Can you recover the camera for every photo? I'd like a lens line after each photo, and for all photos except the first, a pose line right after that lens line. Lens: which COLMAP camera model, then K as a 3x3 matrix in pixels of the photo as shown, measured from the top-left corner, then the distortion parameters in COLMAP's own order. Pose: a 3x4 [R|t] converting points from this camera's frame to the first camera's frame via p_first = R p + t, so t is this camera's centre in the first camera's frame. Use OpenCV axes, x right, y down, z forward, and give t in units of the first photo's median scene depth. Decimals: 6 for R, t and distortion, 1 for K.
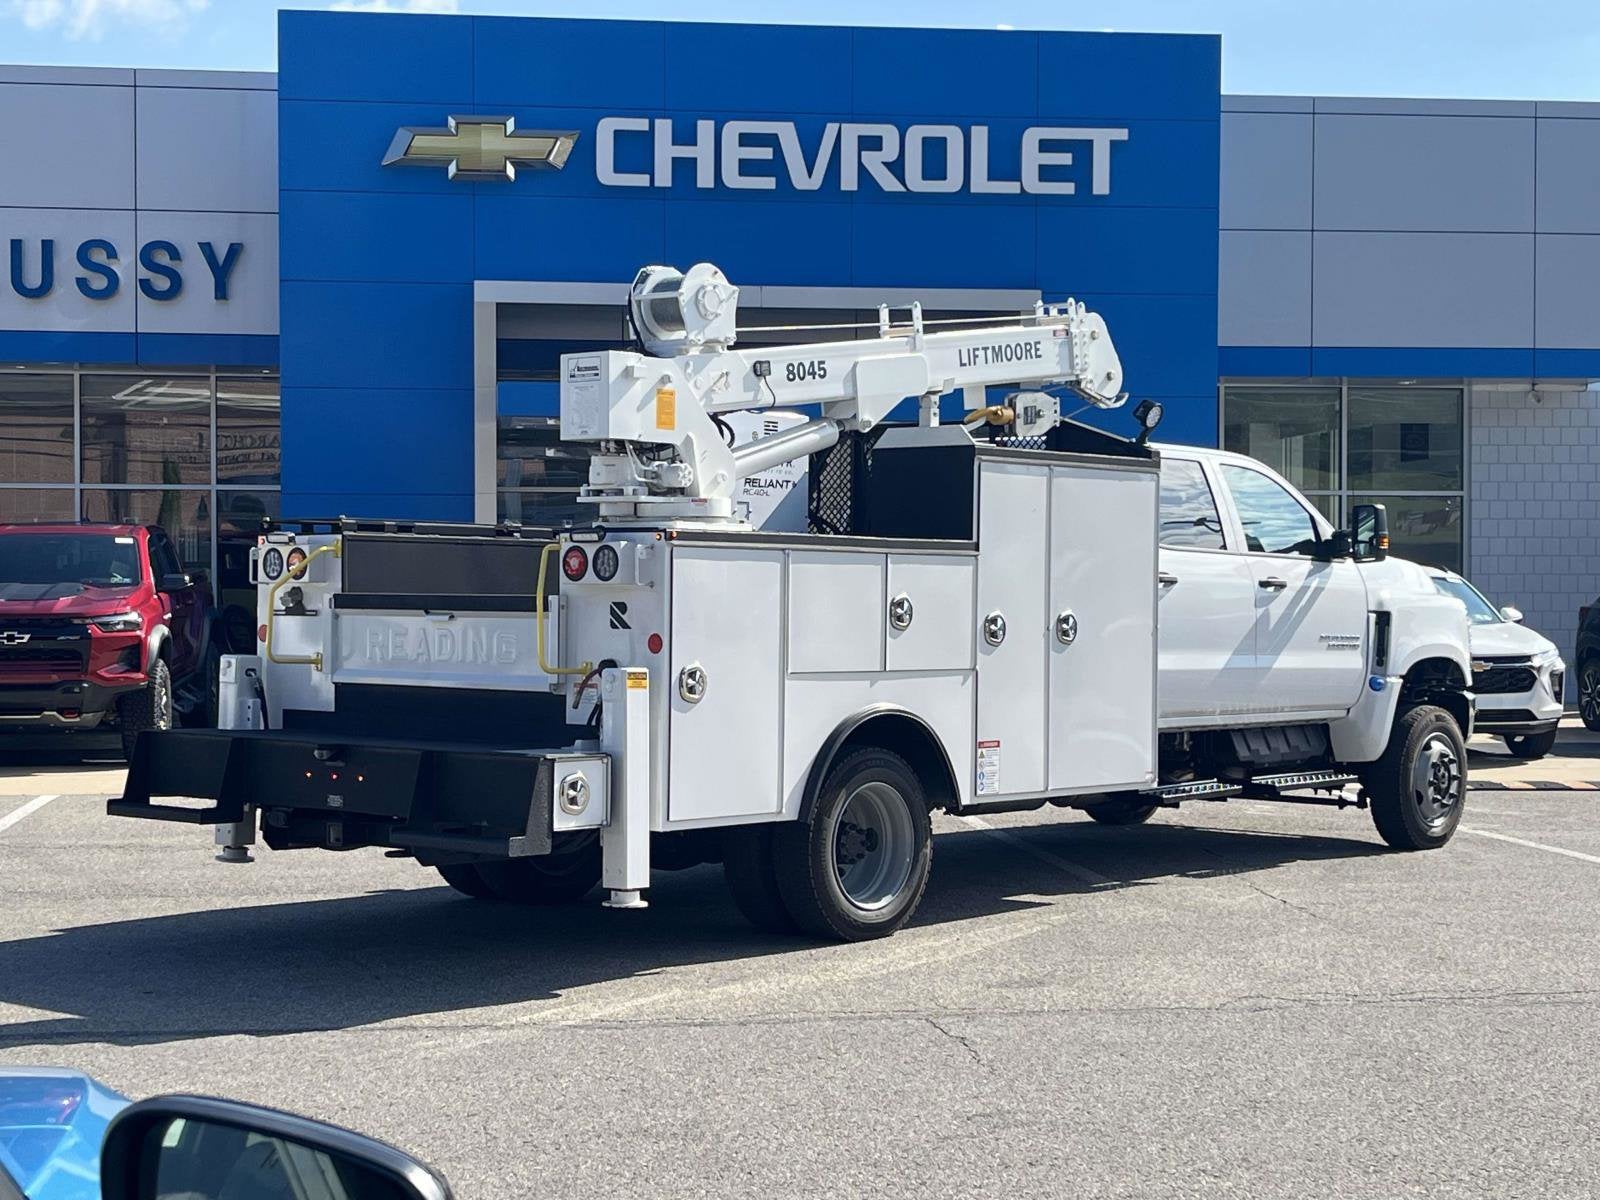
lens RADIAL K [[2555.4, 0, 800.0], [0, 2555.4, 600.0], [0, 0, 1]] dist [0.386628, -1.892353]
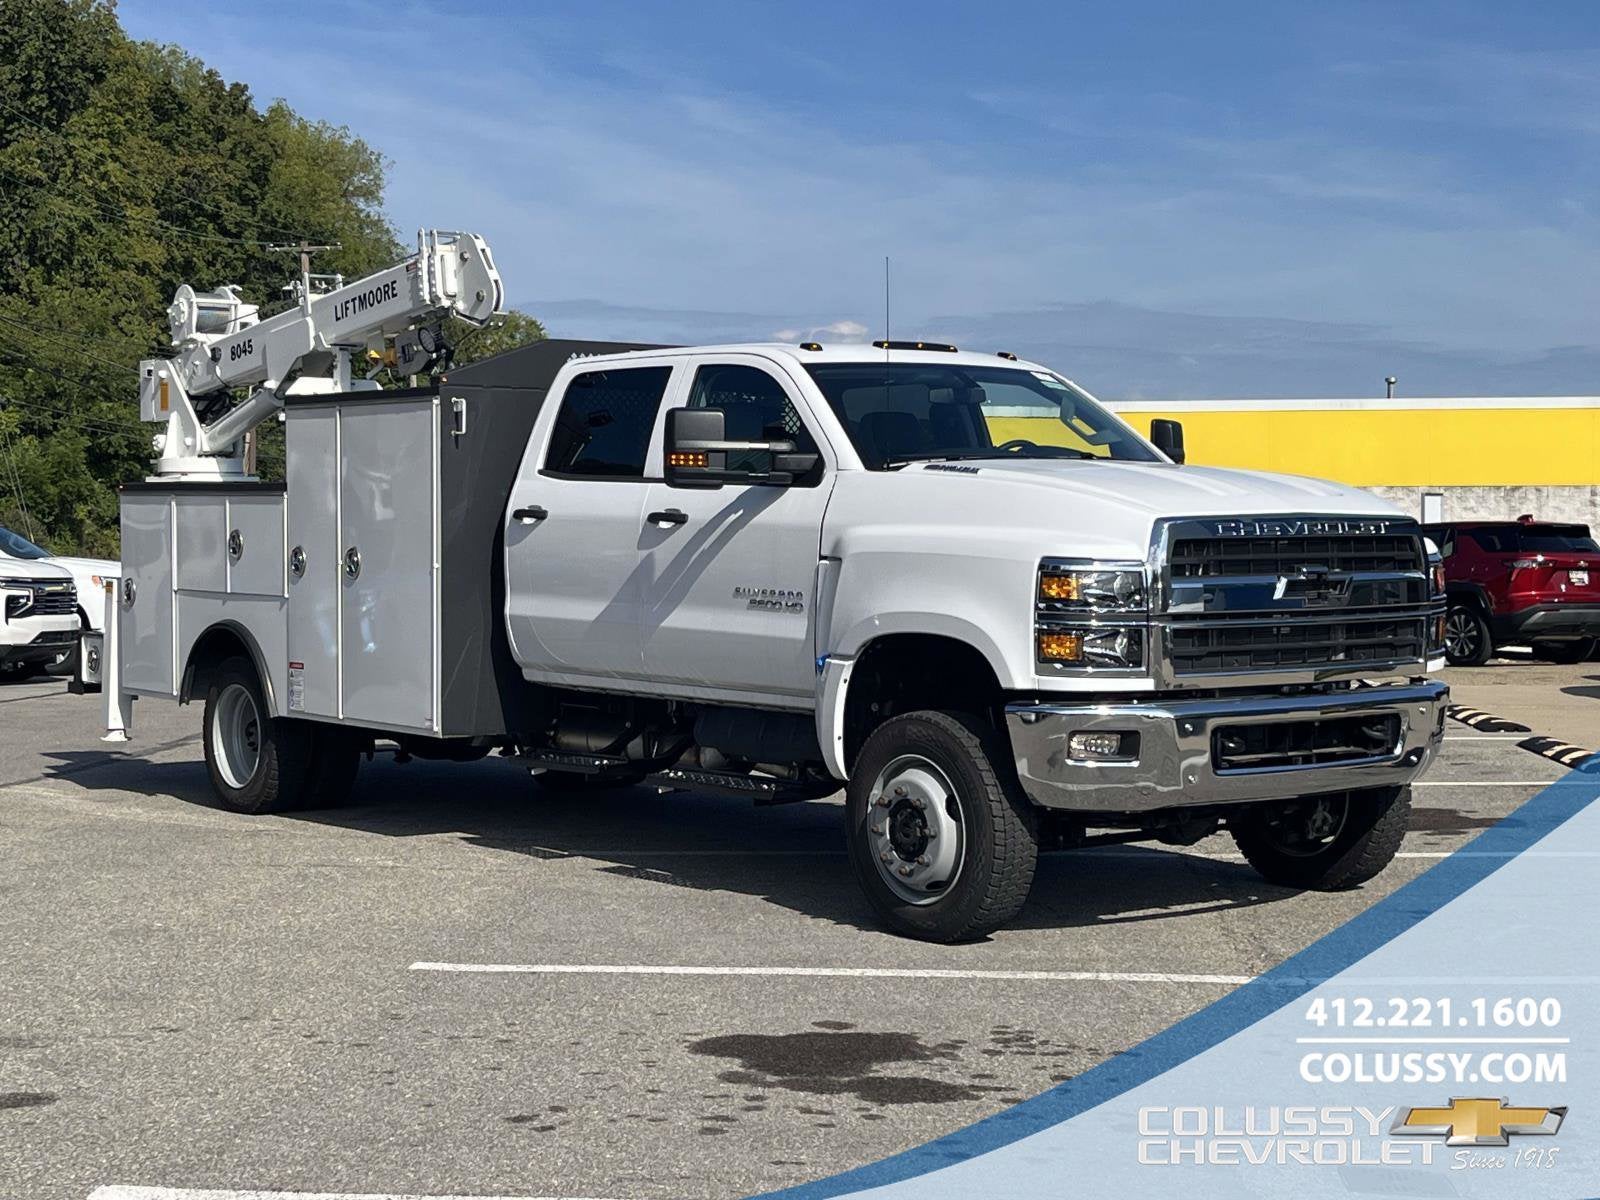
lens RADIAL K [[2555.4, 0, 800.0], [0, 2555.4, 600.0], [0, 0, 1]] dist [0.386628, -1.892353]
pose [[-0.204116, 0.024176, -0.978648, 0.495168], [-0.007129, 0.999632, 0.026181, -0.001174], [0.978921, 0.012321, -0.203868, 0.637094]]
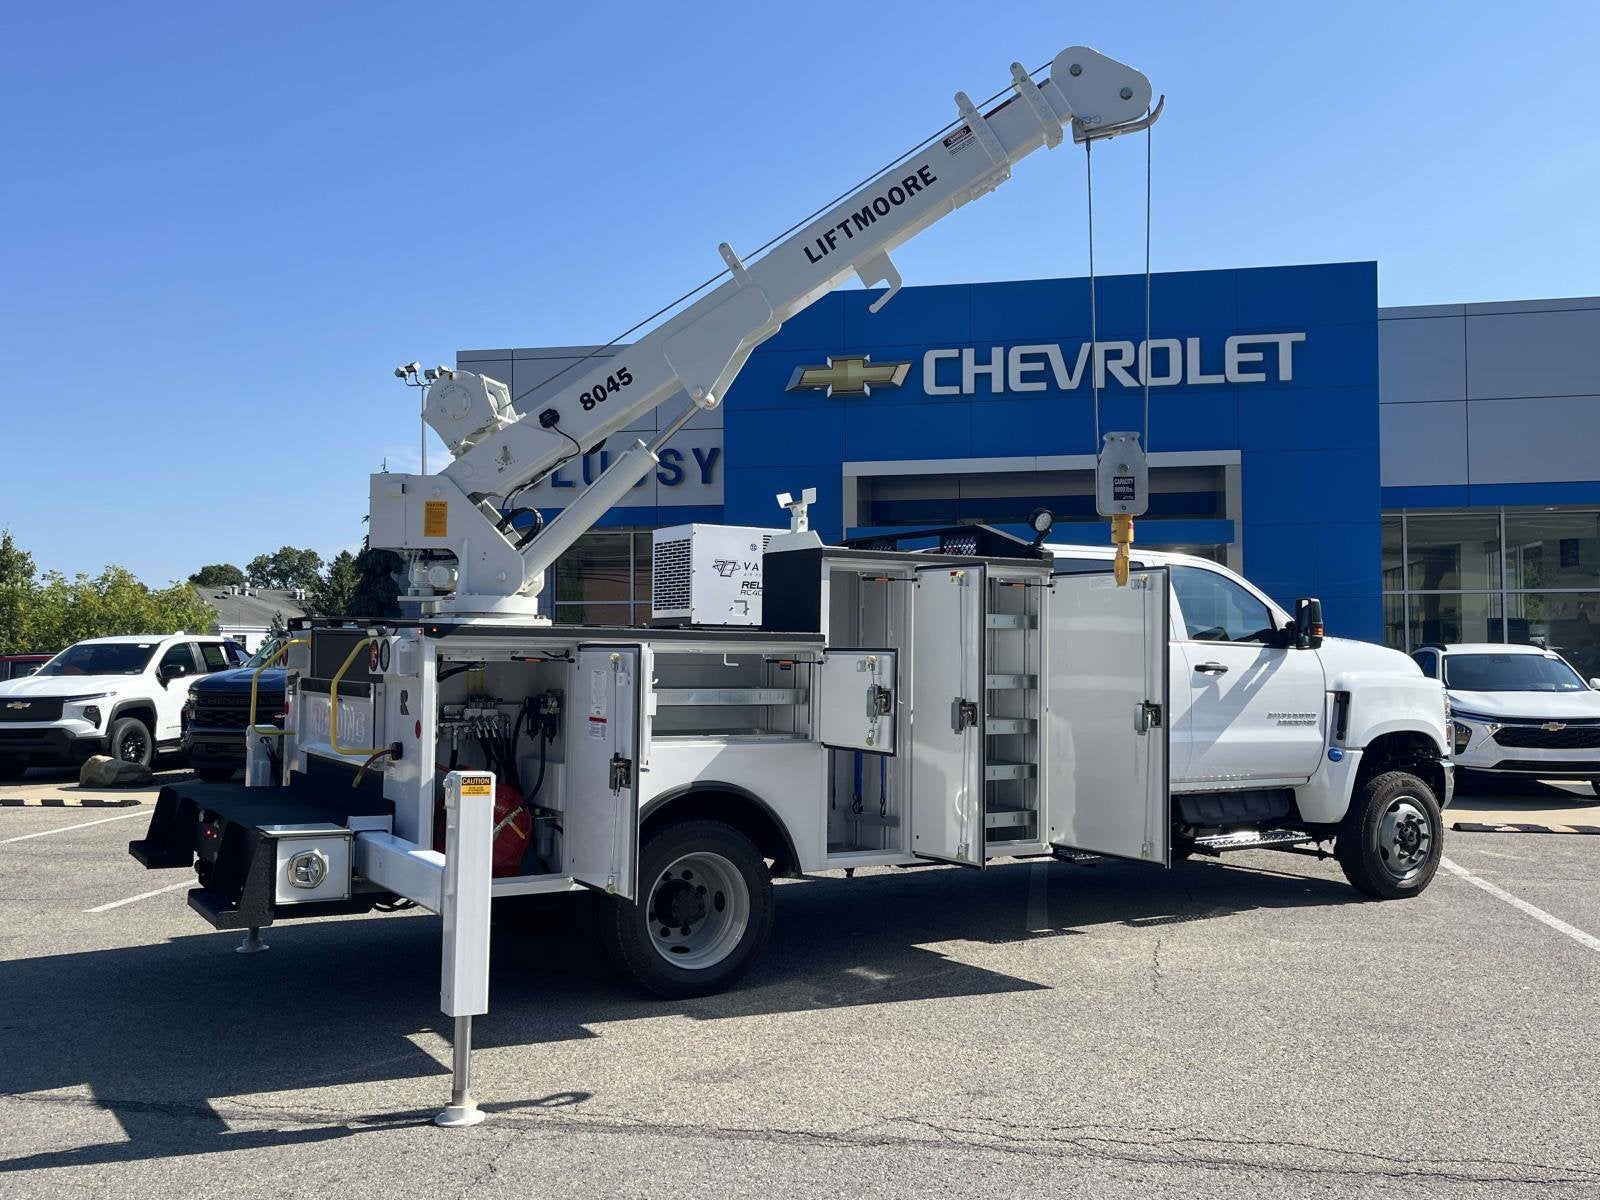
lens RADIAL K [[1465.6, 0, 800.0], [0, 1465.6, 600.0], [0, 0, 1]] dist [0.049327, -0.016208]
pose [[0.949023, -0.016164, -0.314793, 0.119191], [0.002173, 0.998996, -0.044746, -0.004171], [0.315200, 0.041781, 0.948105, 0.176474]]
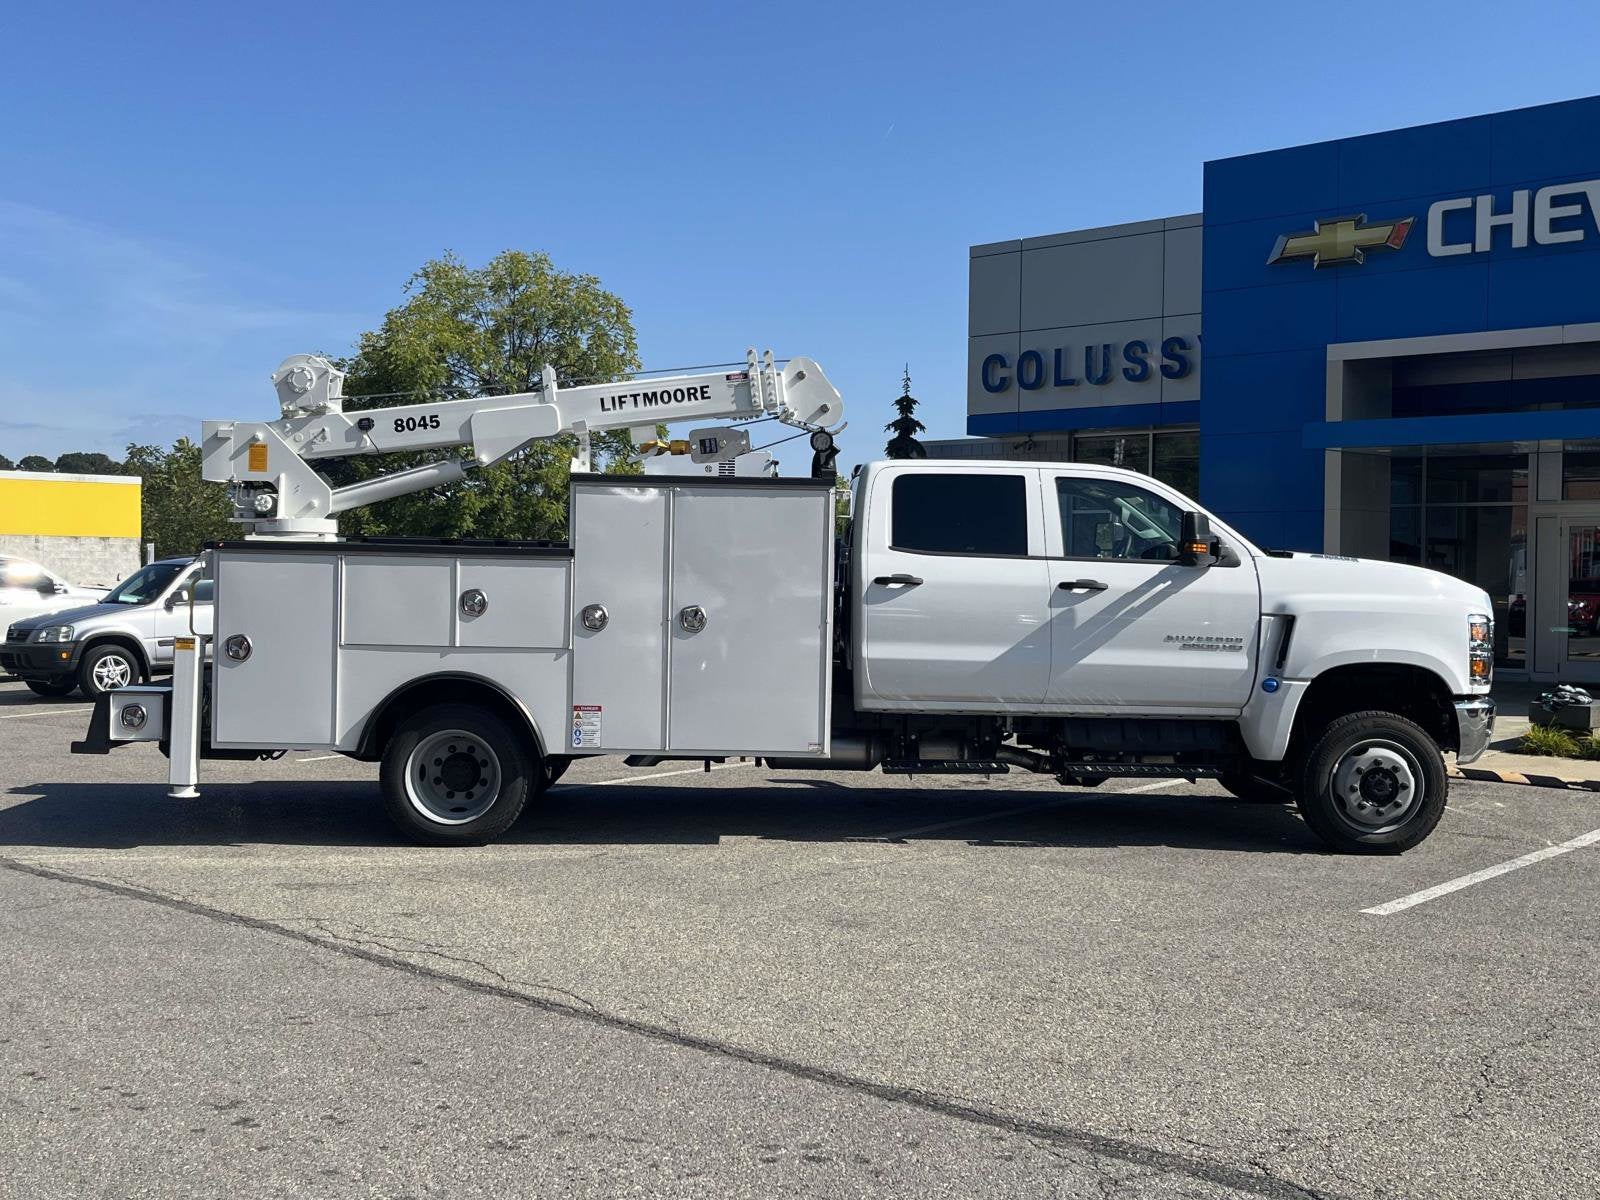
lens RADIAL K [[1714.7, 0, 800.0], [0, 1714.7, 600.0], [0, 0, 1]] dist [0.047257, -0.037452]
pose [[0.663325, 0.021093, -0.748034, 0.344165], [-0.014529, 0.999777, 0.015309, -0.005279], [0.748190, 0.000714, 0.663484, 0.228214]]
